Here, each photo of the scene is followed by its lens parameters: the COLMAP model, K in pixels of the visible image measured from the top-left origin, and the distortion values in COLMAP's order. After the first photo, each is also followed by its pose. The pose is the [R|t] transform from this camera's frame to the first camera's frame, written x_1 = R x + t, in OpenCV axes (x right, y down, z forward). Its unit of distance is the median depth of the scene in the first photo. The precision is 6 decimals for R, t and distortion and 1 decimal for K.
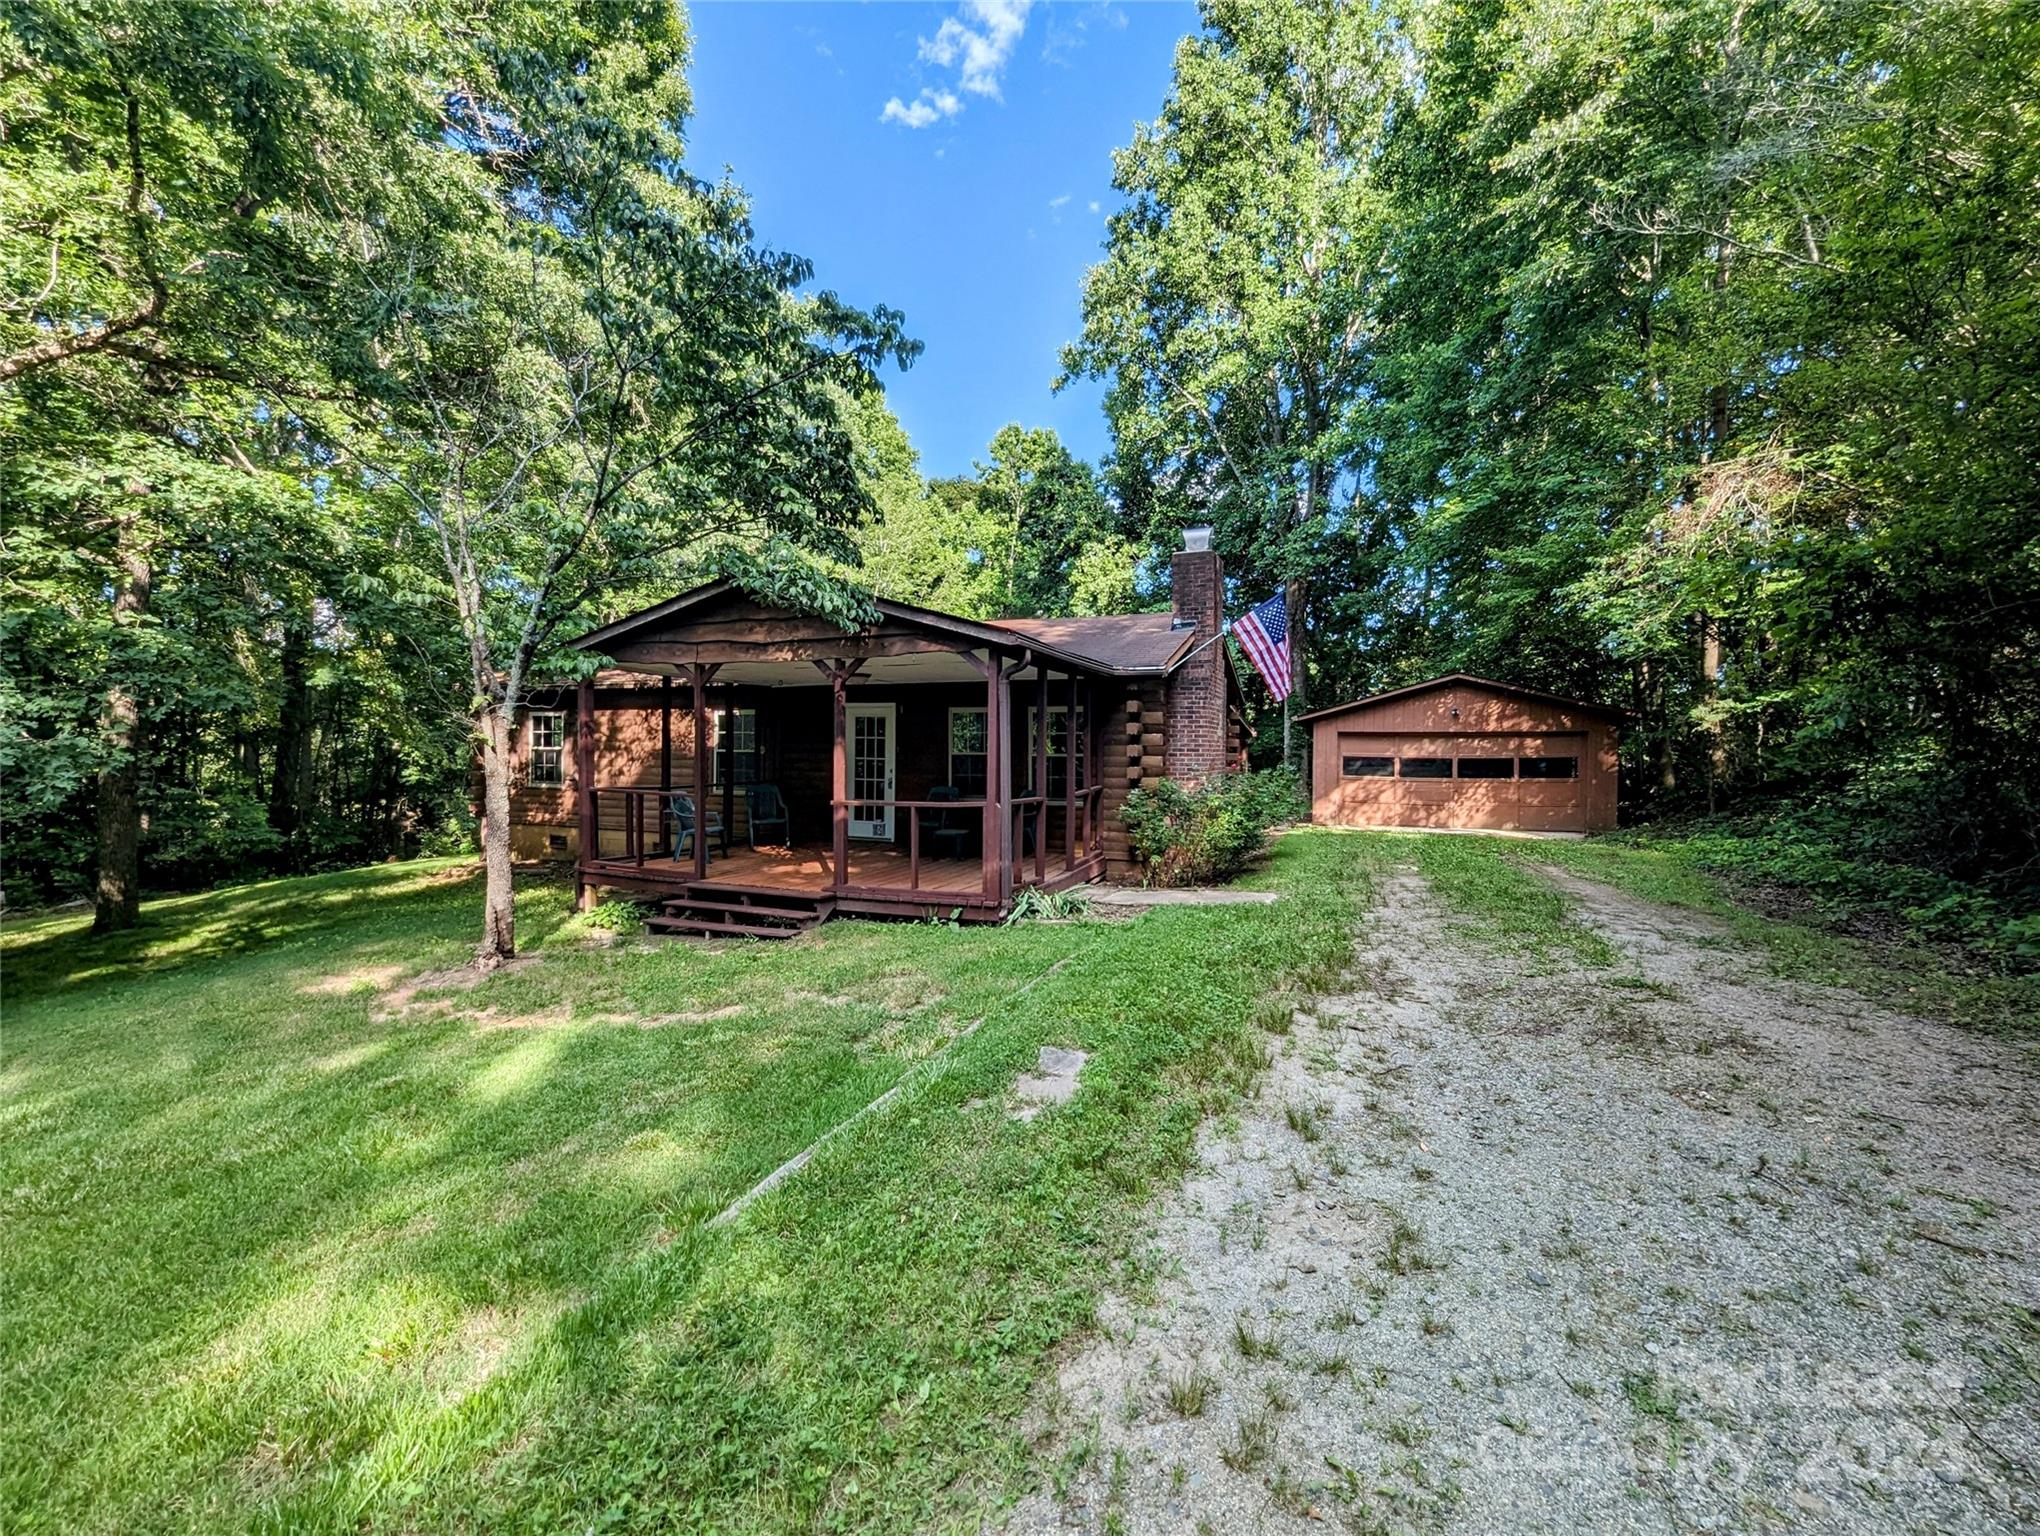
lens RADIAL K [[846.6, 0, 1023.0], [0, 846.6, 760.8], [0, 0, 1]] dist [0.001005, -0.000300]
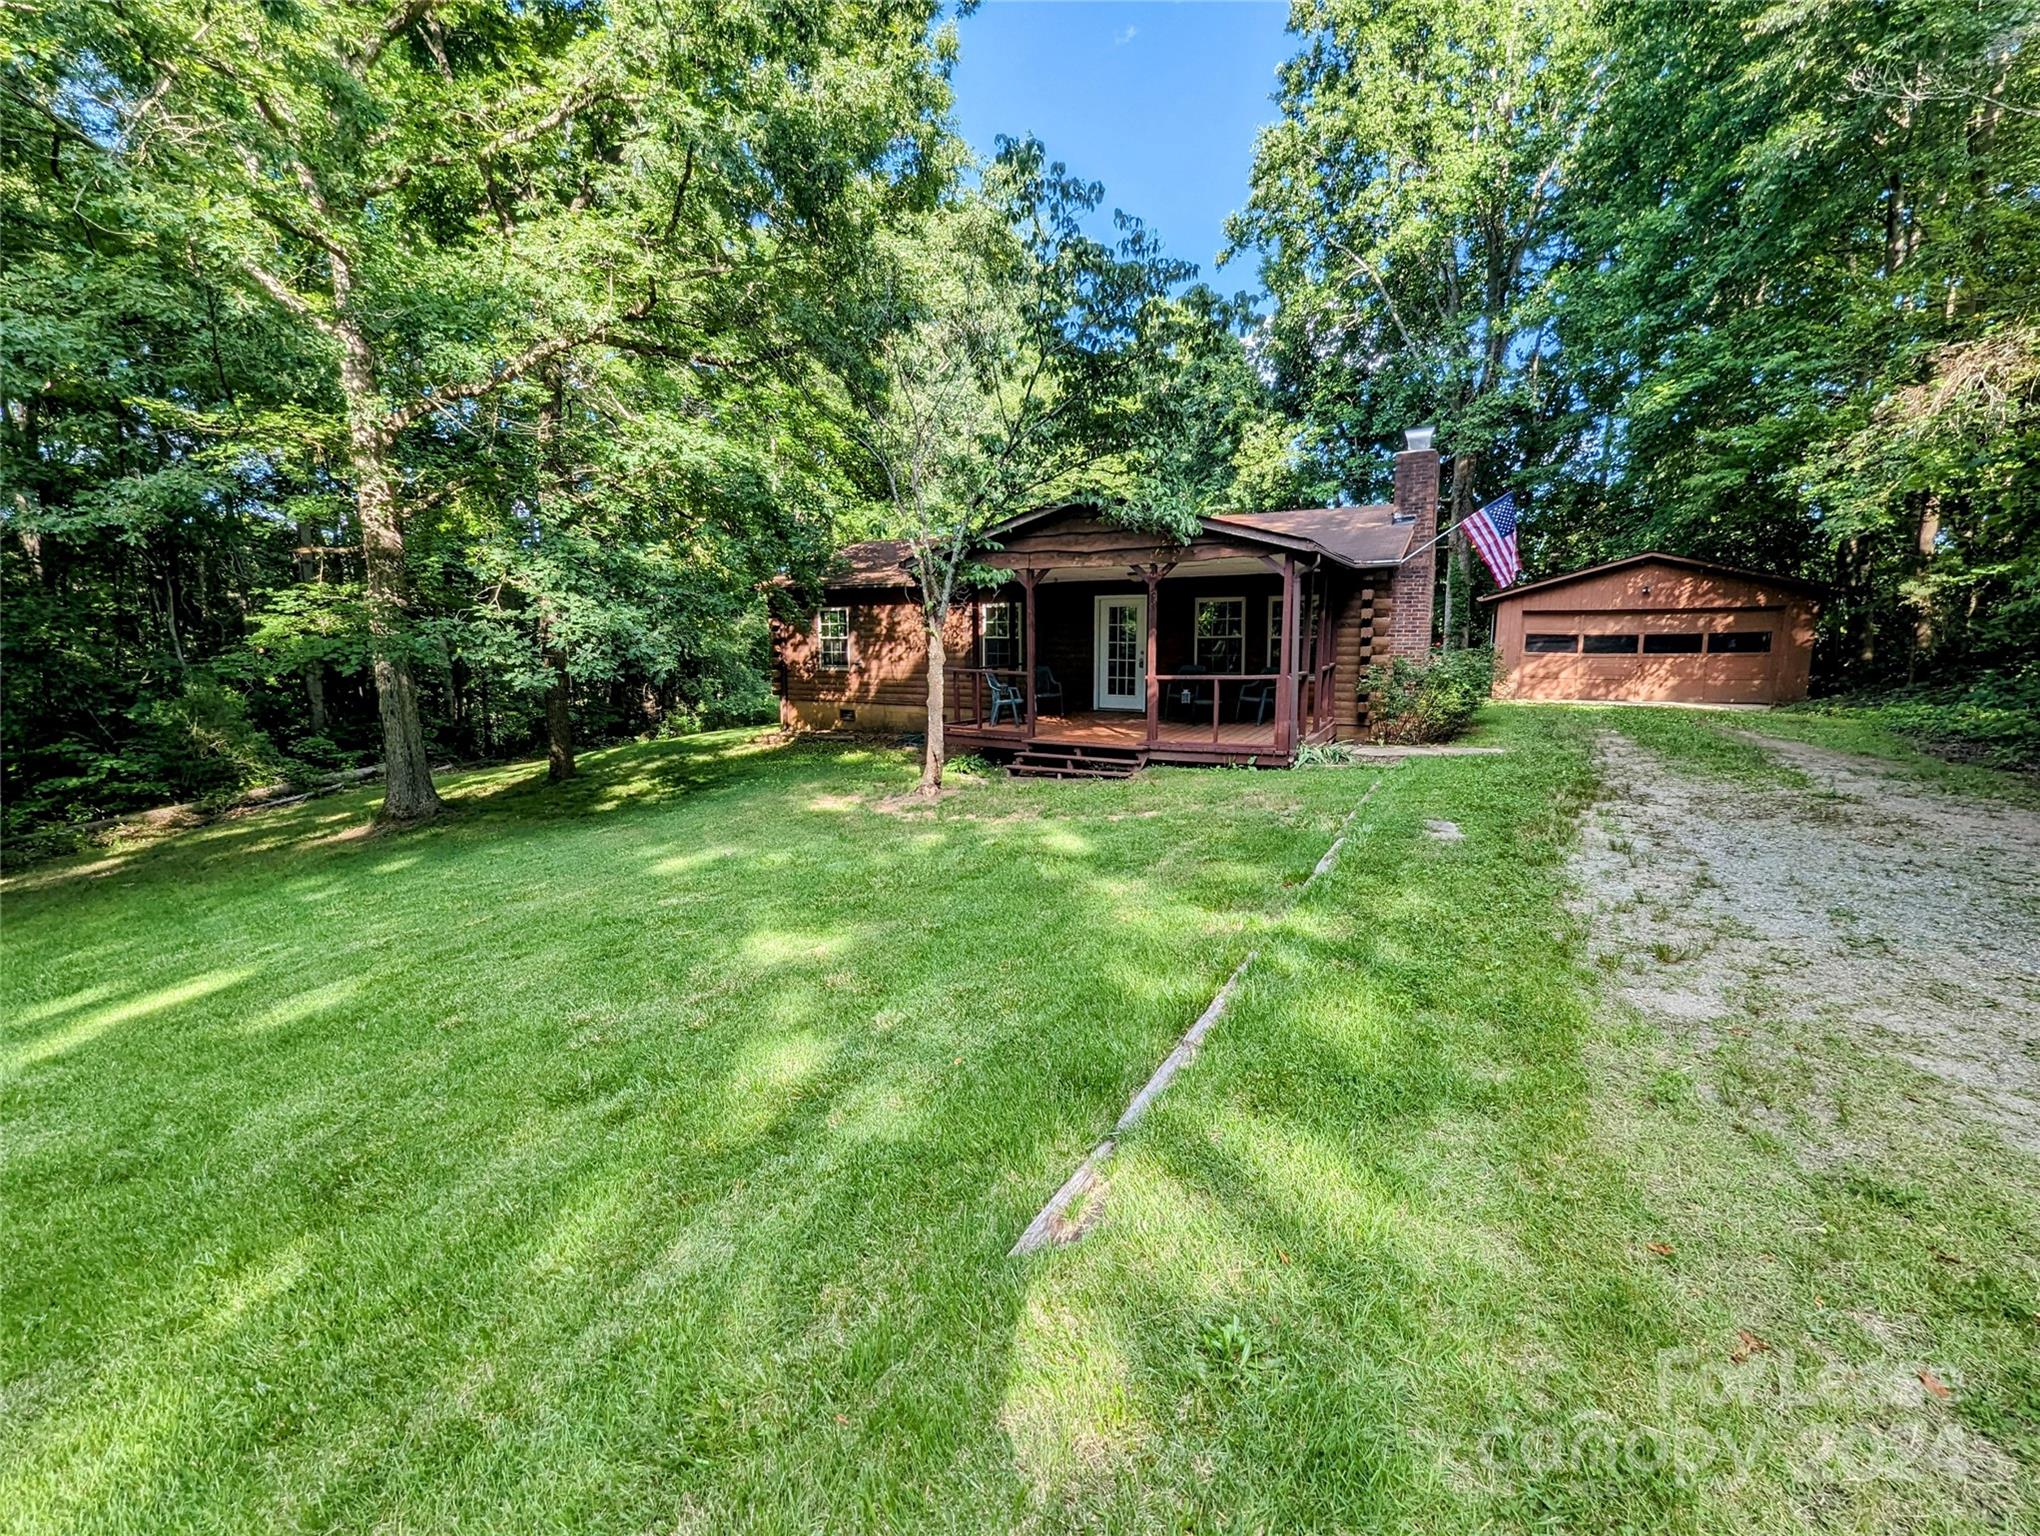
lens RADIAL K [[846.6, 0, 1023.3], [0, 846.6, 763.3], [0, 0, 1]] dist [0.001005, -0.000300]
pose [[0.992102, 0.003232, -0.125395, -0.147240], [0.014192, 0.990357, 0.137811, -0.001025], [0.124631, -0.138502, 0.982489, -0.186008]]
